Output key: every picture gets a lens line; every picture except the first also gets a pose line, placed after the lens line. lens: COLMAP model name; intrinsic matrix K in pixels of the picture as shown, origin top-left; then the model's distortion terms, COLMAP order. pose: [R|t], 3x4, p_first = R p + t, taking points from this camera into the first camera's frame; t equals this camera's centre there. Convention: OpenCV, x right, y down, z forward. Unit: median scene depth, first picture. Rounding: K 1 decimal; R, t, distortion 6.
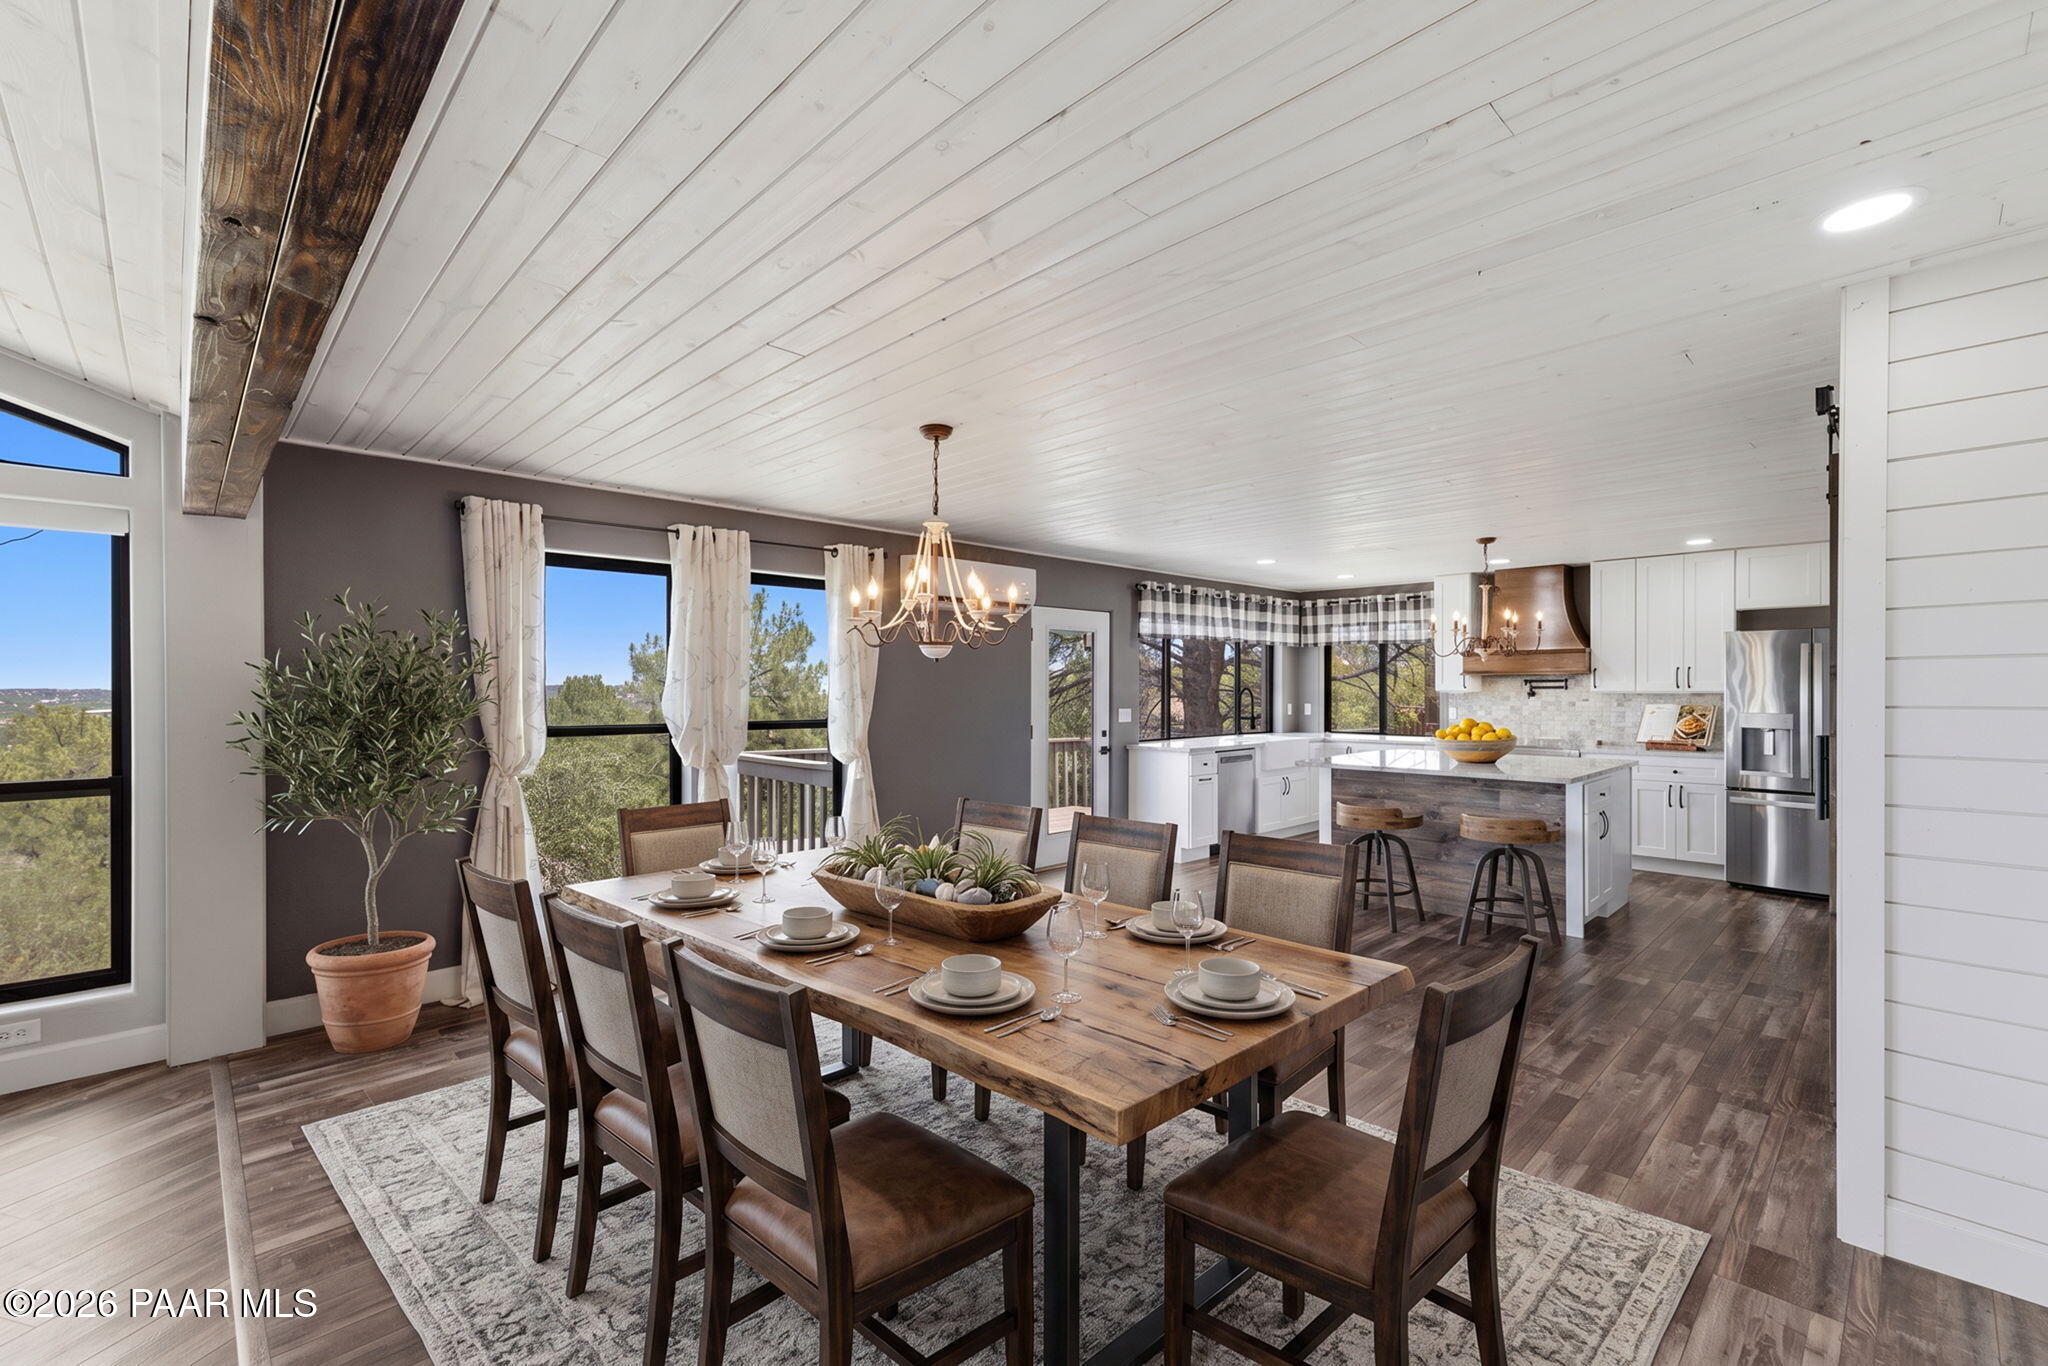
lens RADIAL K [[858.2, 0, 1016.4], [0, 858.2, 684.2], [0, 0, 1]] dist [0.001724, -0.000256]
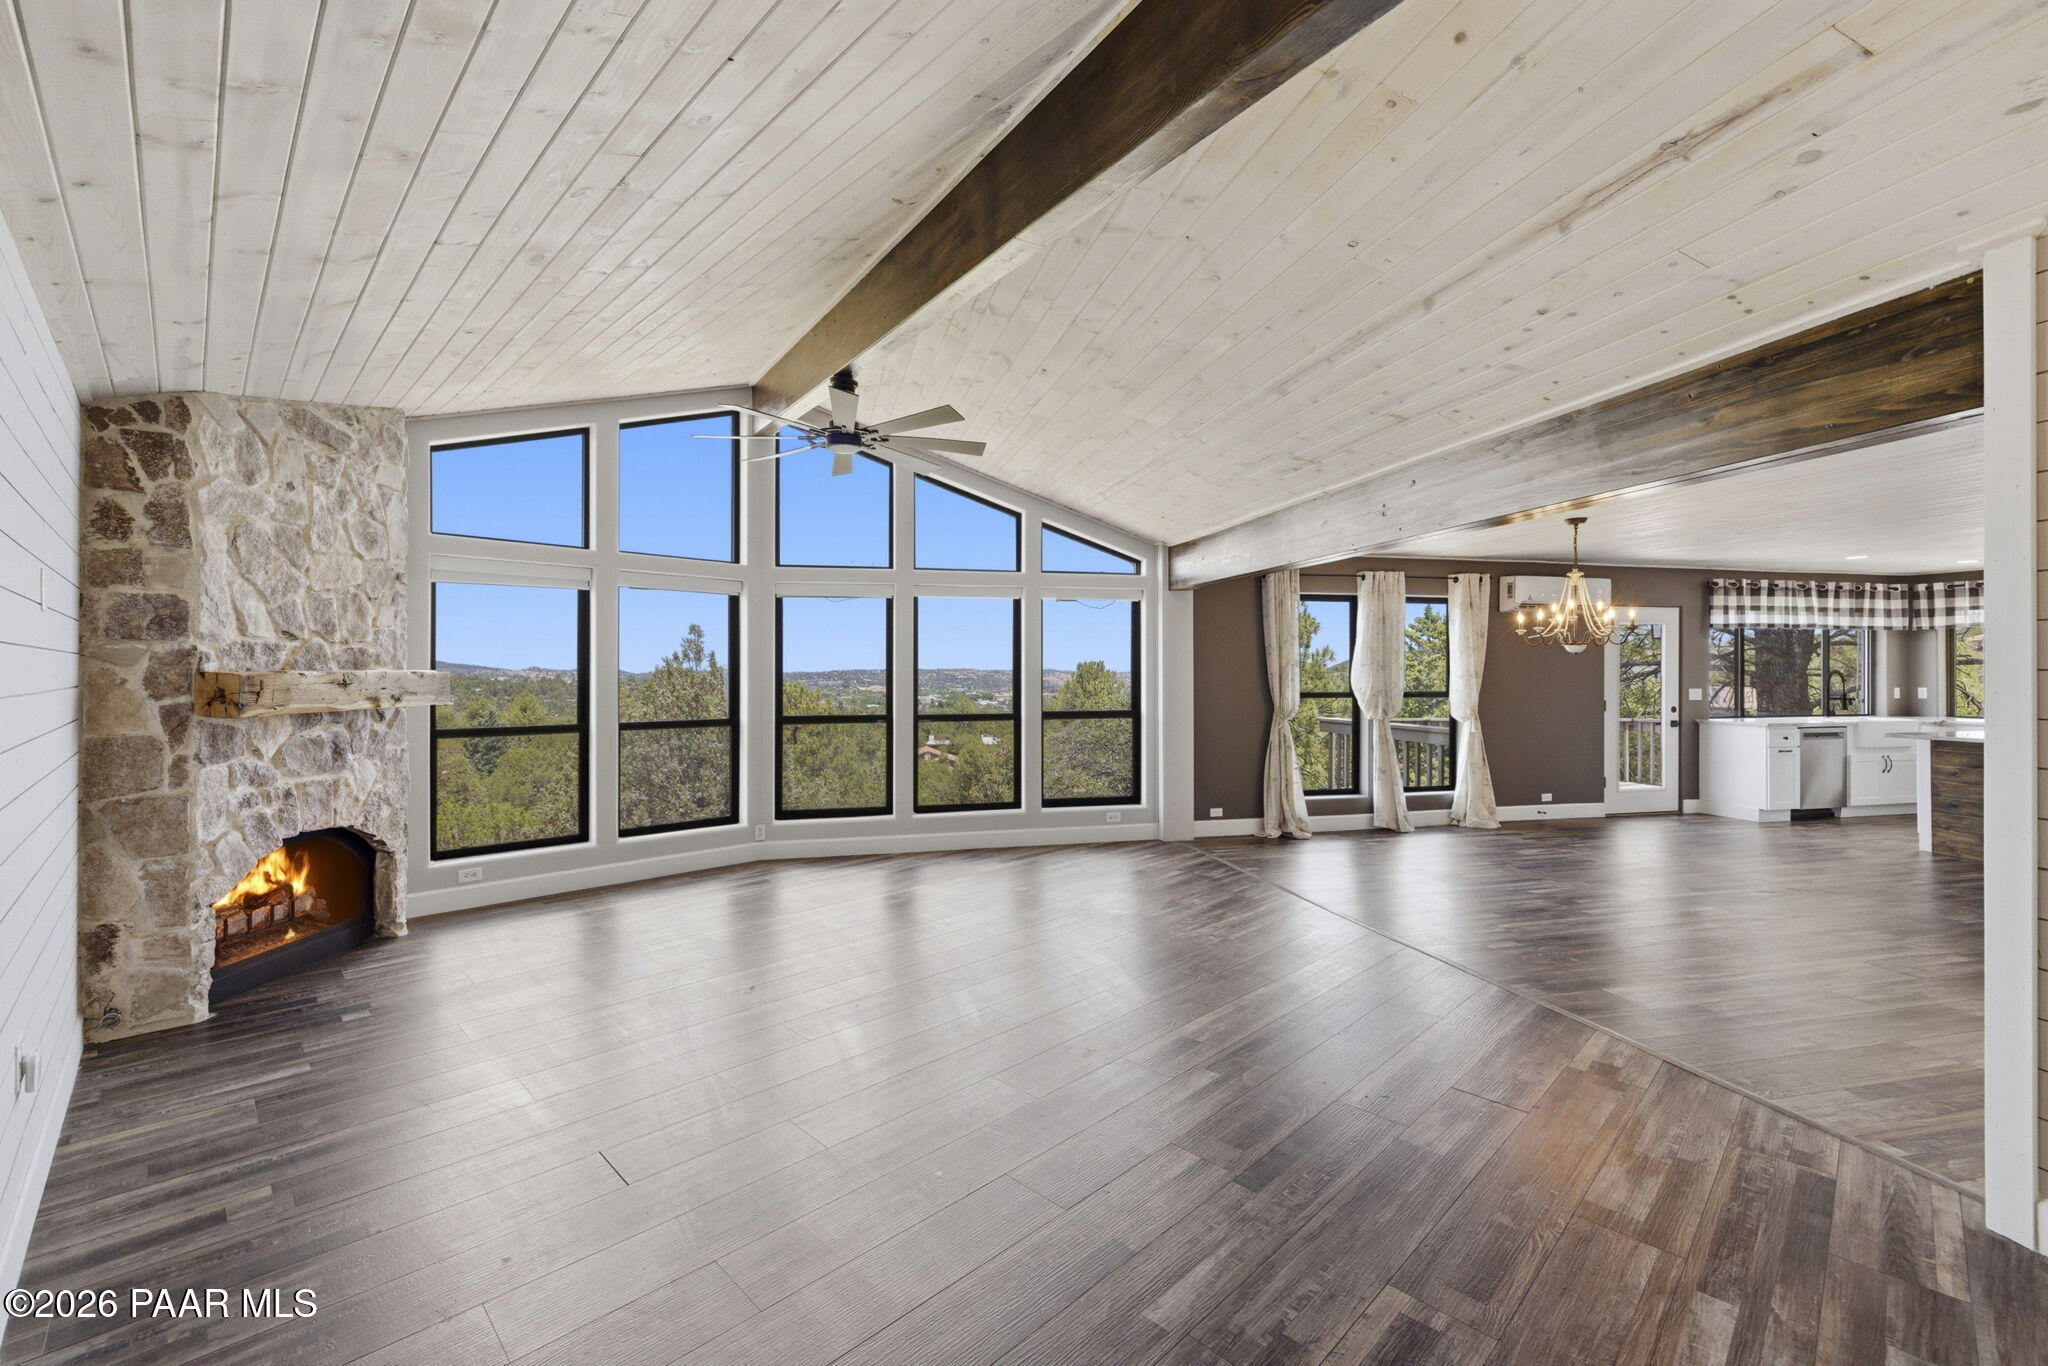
lens RADIAL K [[849.6, 0, 1014.4], [0, 849.6, 664.8], [0, 0, 1]] dist [0.000058, -0.000198]
pose [[0.865996, -0.002478, -0.500045, -0.094285], [0.000420, 0.999991, -0.004227, 0.000335], [0.500051, 0.003451, 0.865989, -0.451109]]
